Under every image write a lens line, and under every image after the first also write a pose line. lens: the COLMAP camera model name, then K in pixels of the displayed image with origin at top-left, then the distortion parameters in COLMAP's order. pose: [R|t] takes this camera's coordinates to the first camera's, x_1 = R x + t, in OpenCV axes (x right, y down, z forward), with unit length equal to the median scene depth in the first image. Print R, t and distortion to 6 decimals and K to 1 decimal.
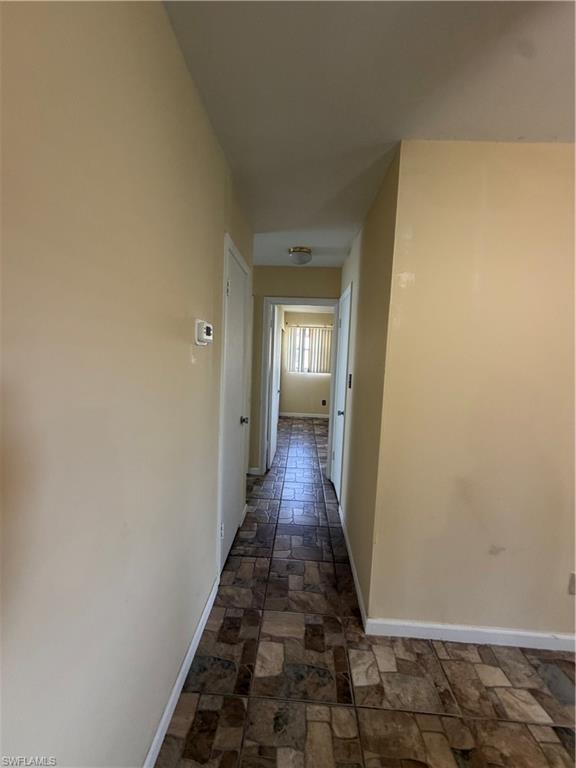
lens RADIAL K [[307.8, 0, 293.9], [0, 307.8, 388.6], [0, 0, 1]] dist [0.000085, 0.000321]
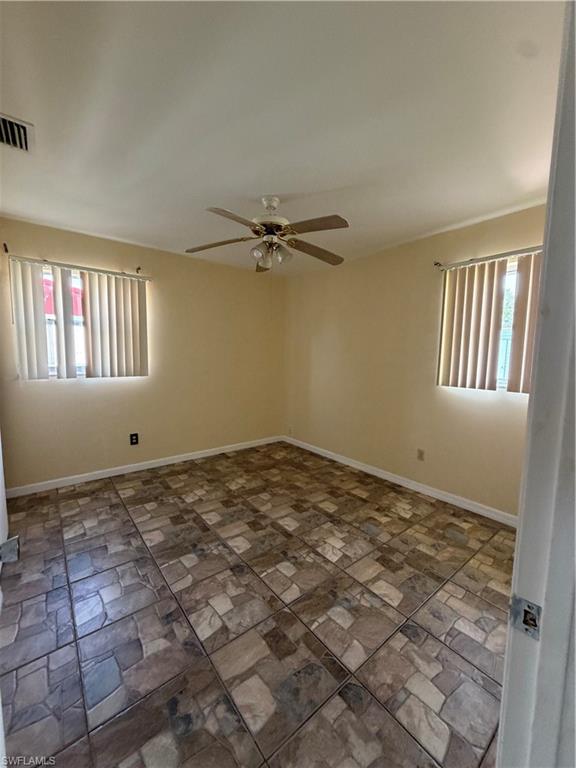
lens RADIAL K [[307.8, 0, 283.1], [0, 307.8, 384.5], [0, 0, 1]] dist [0.000085, 0.000321]
pose [[0.768542, -0.095695, 0.632602, -0.016325], [0.084601, 0.995269, 0.047776, -0.040783], [-0.634181, 0.016801, 0.773002, 0.505638]]
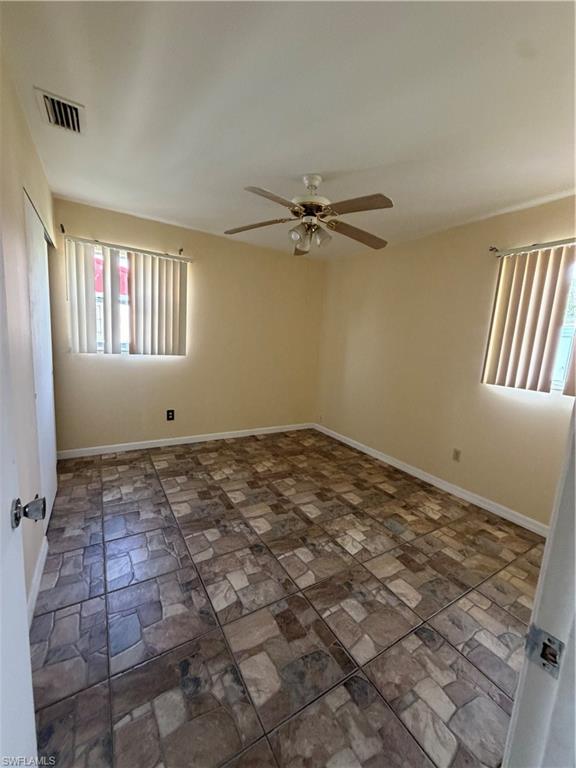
lens RADIAL K [[307.8, 0, 282.0], [0, 307.8, 384.0], [0, 0, 1]] dist [0.000085, 0.000321]
pose [[0.843057, -0.070104, 0.533236, -0.010419], [0.029559, 0.996009, 0.084212, -0.040588], [-0.537012, -0.055234, 0.841764, 0.504982]]
